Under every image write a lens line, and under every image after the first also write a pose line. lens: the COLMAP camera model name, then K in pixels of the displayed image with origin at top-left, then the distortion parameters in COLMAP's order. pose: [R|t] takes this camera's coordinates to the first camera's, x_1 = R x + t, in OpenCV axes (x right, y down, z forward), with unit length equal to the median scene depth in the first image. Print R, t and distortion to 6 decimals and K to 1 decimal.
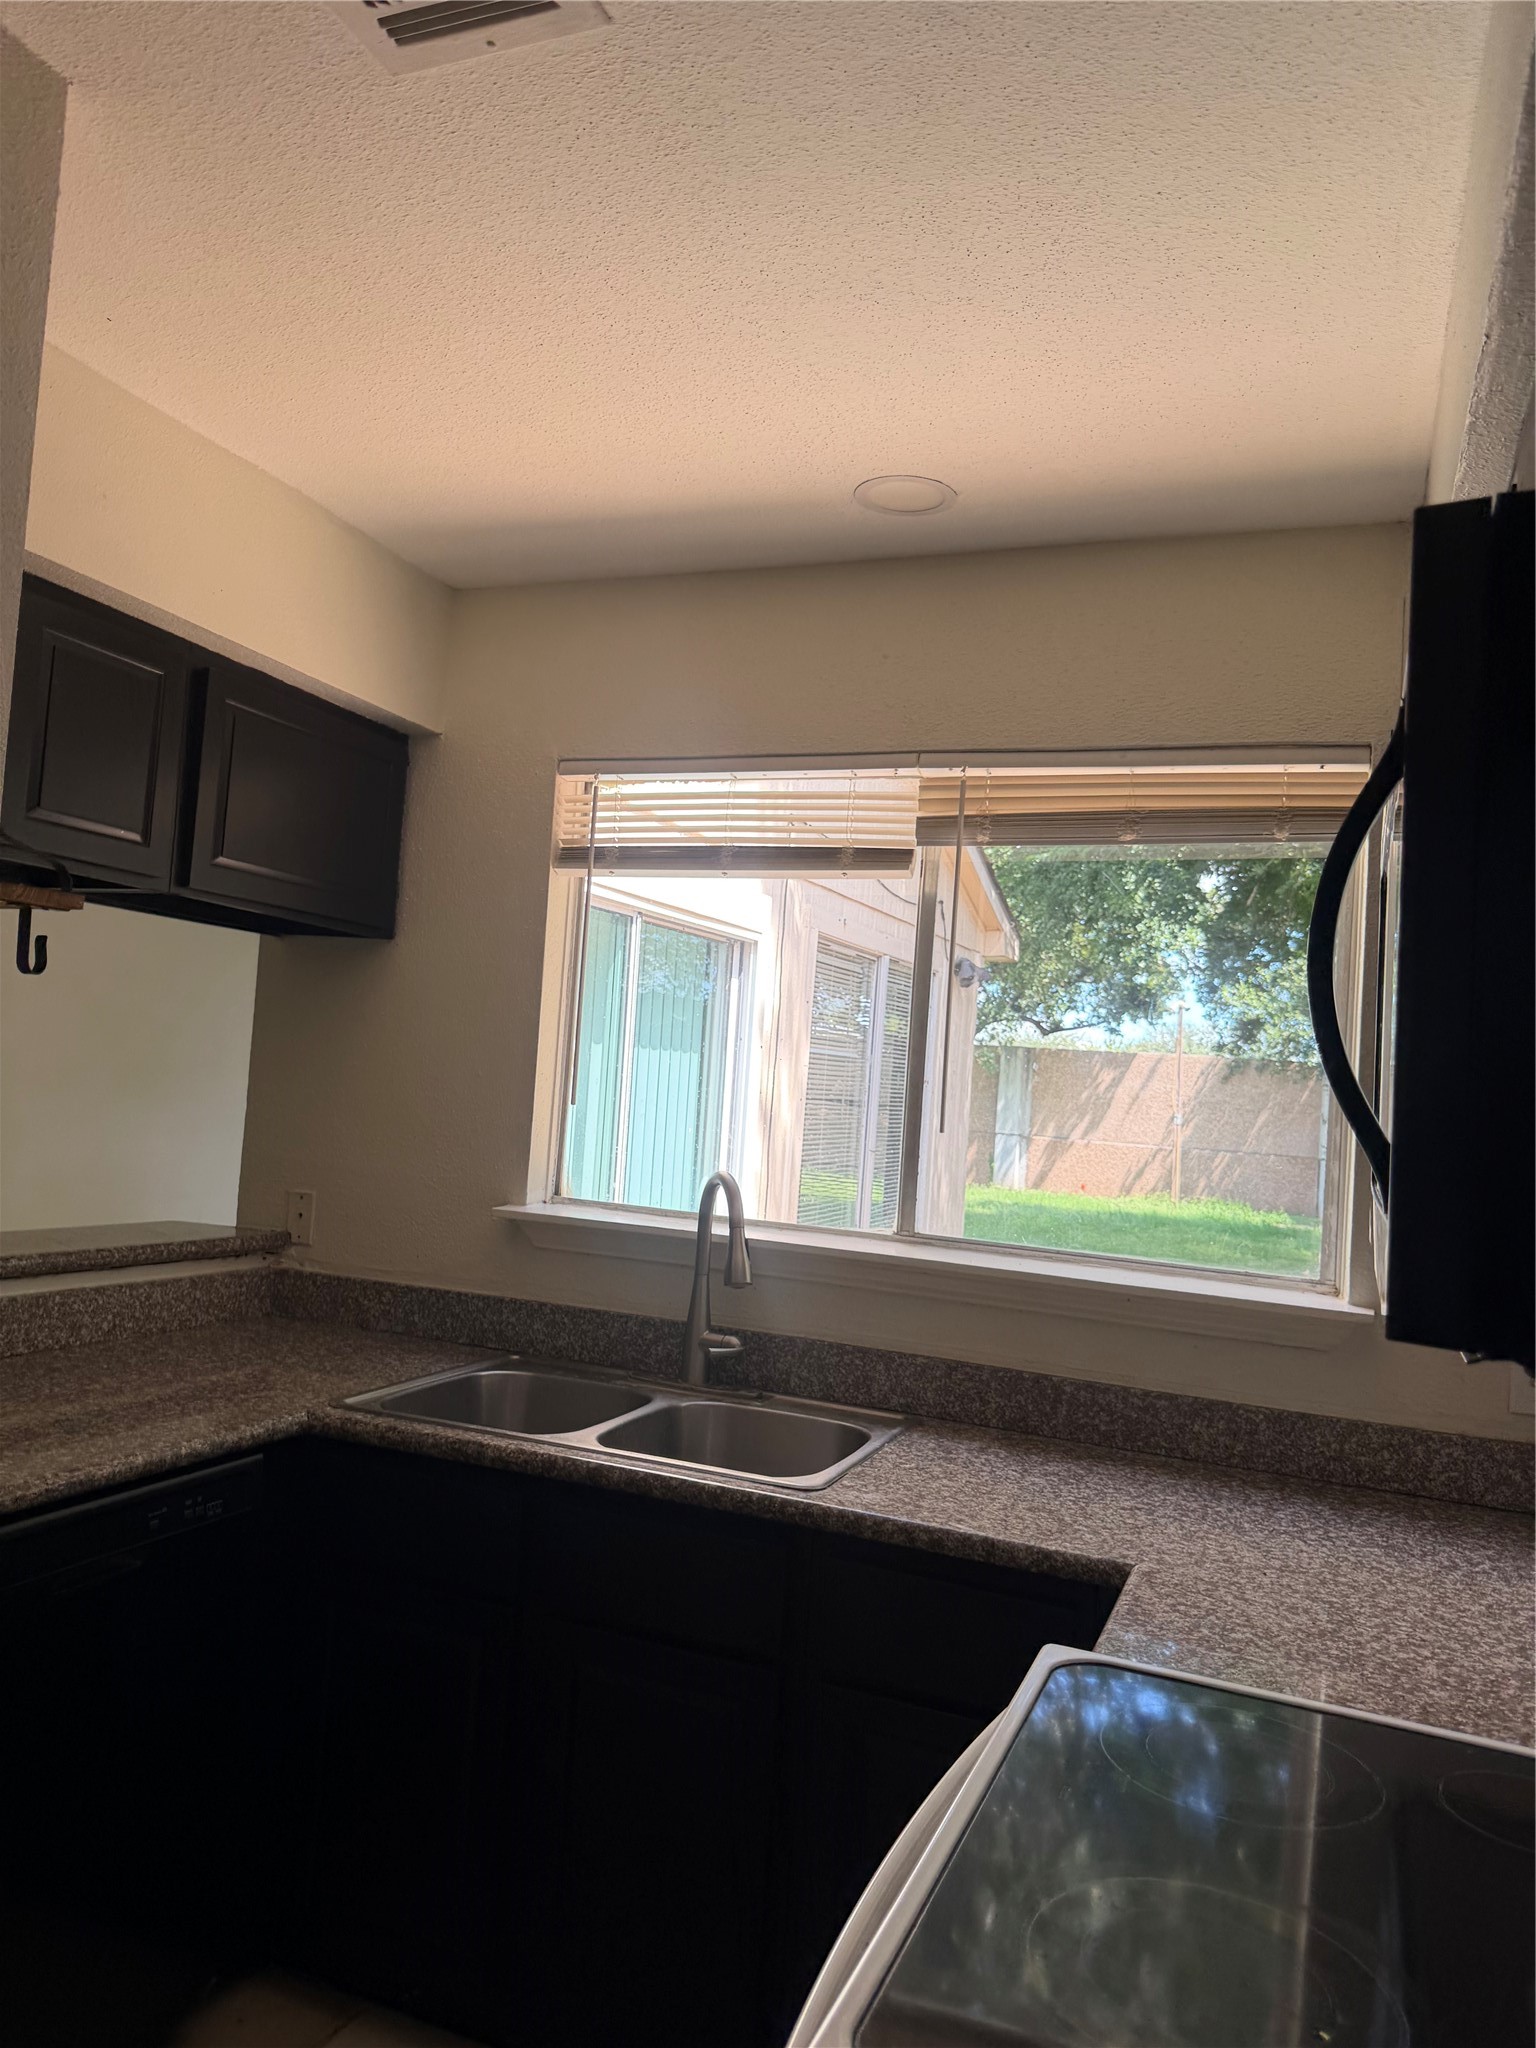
lens RADIAL K [[1485.9, 0, 761.3], [0, 1485.9, 1032.3], [0, 0, 1]] dist [0.053507, -0.077902]
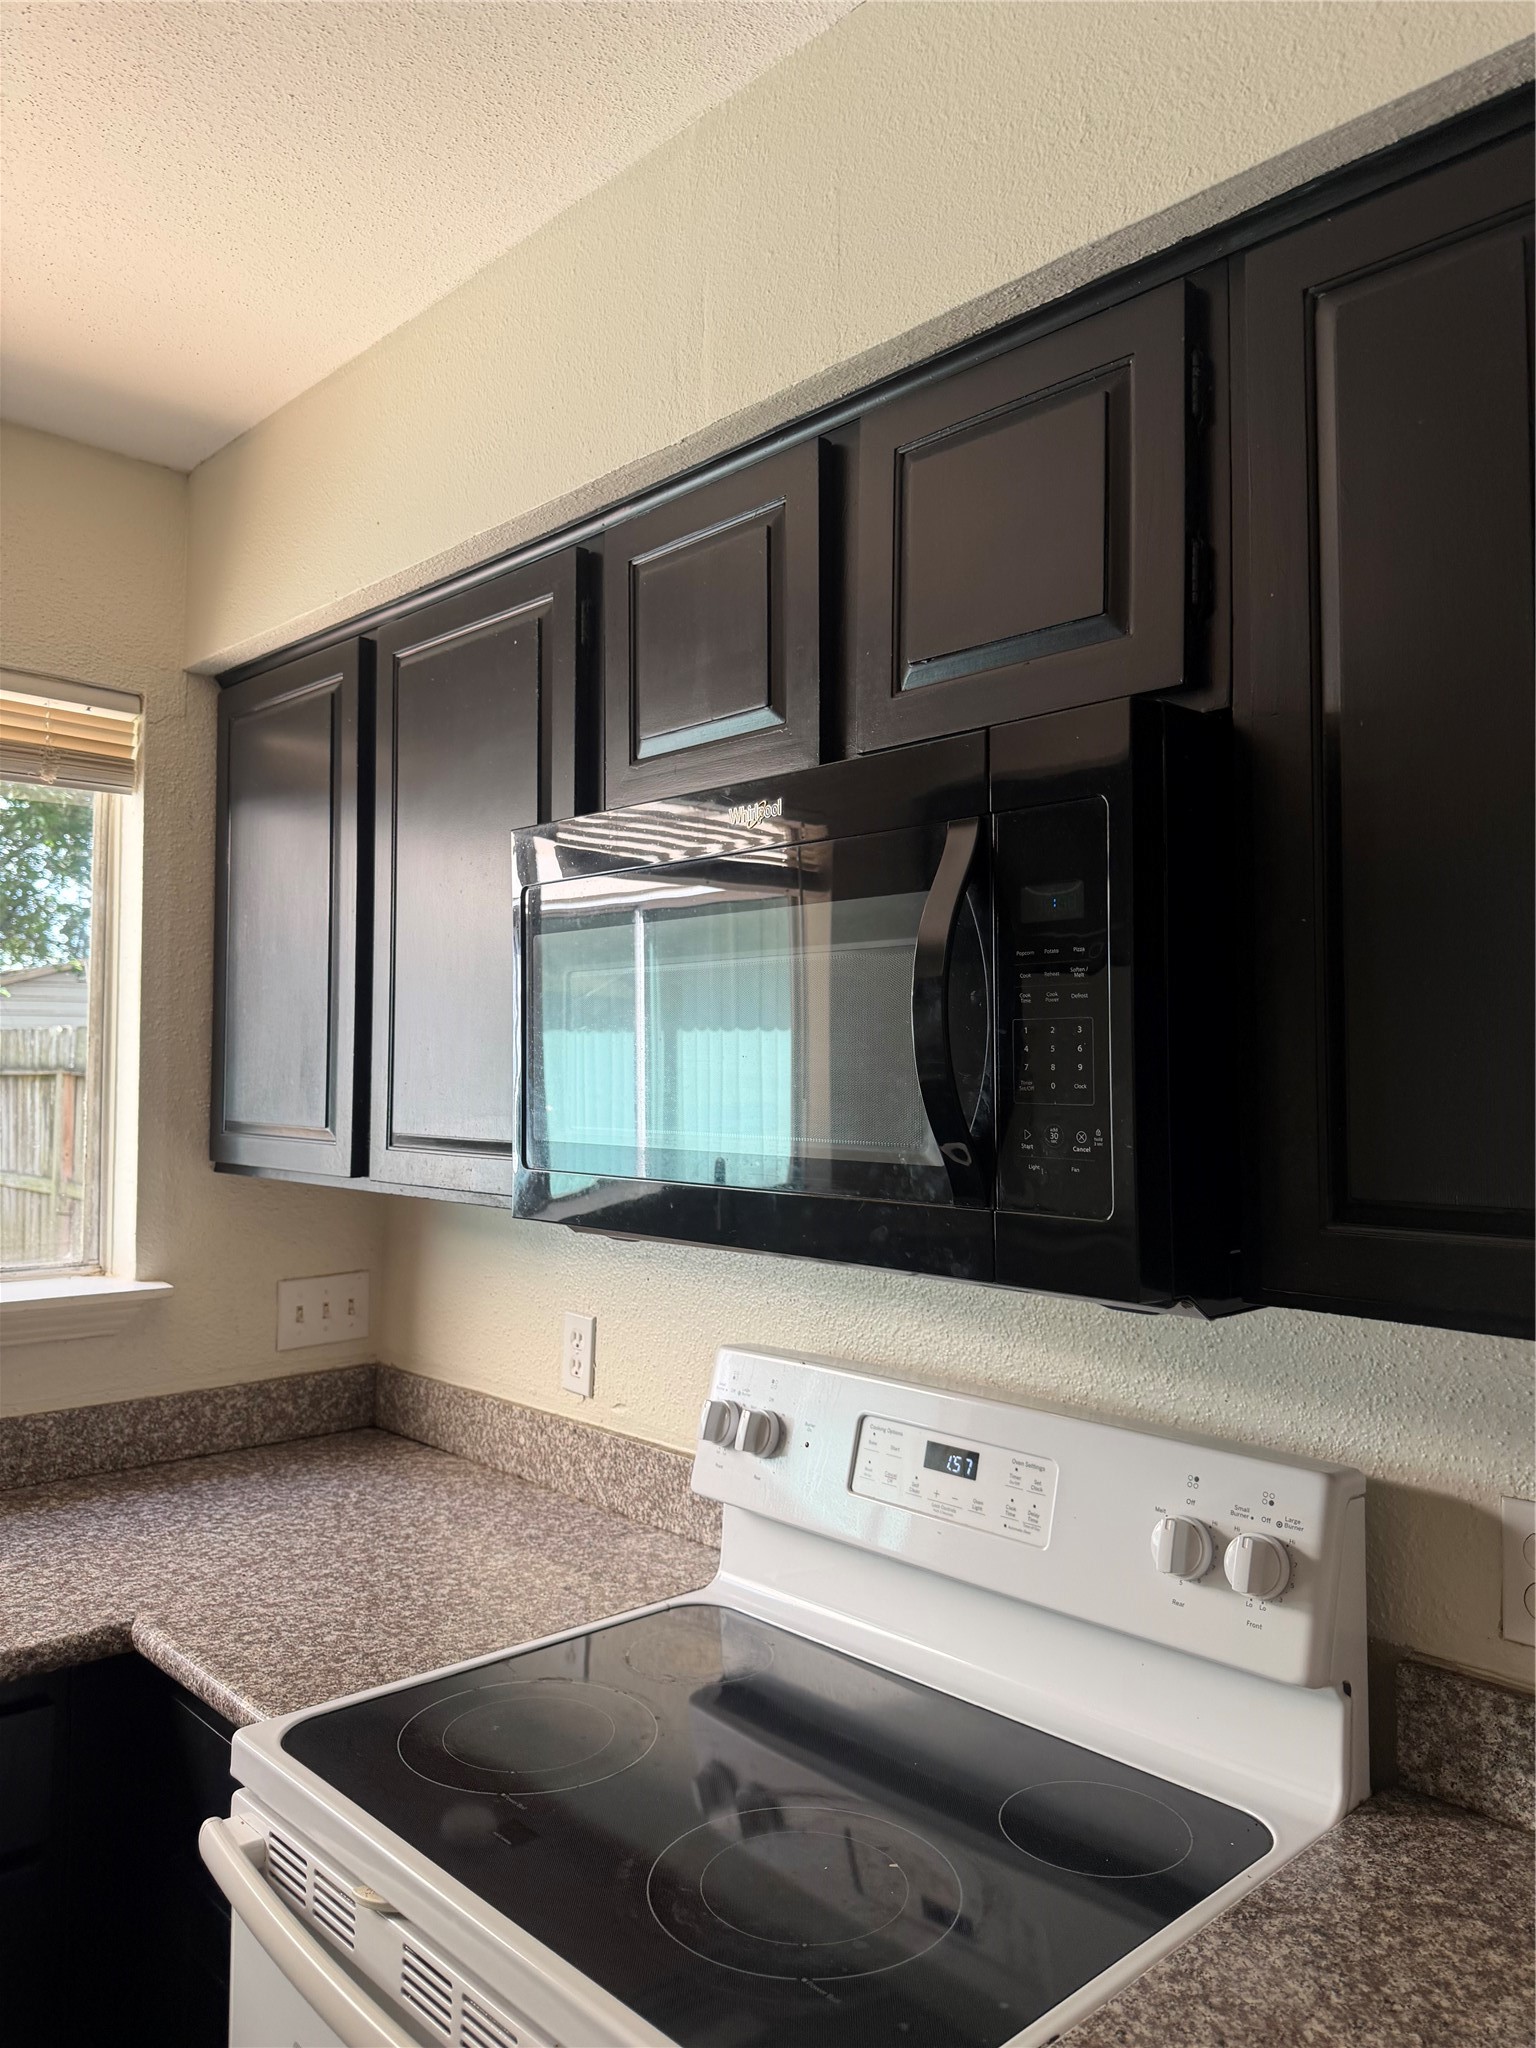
lens RADIAL K [[1485.9, 0, 765.4], [0, 1485.9, 1015.4], [0, 0, 1]] dist [0.053507, -0.077902]
pose [[0.413002, -0.033795, 0.910103, -0.379225], [-0.015424, 0.998908, 0.044092, -0.045399], [-0.910600, -0.032247, 0.412030, 0.295906]]
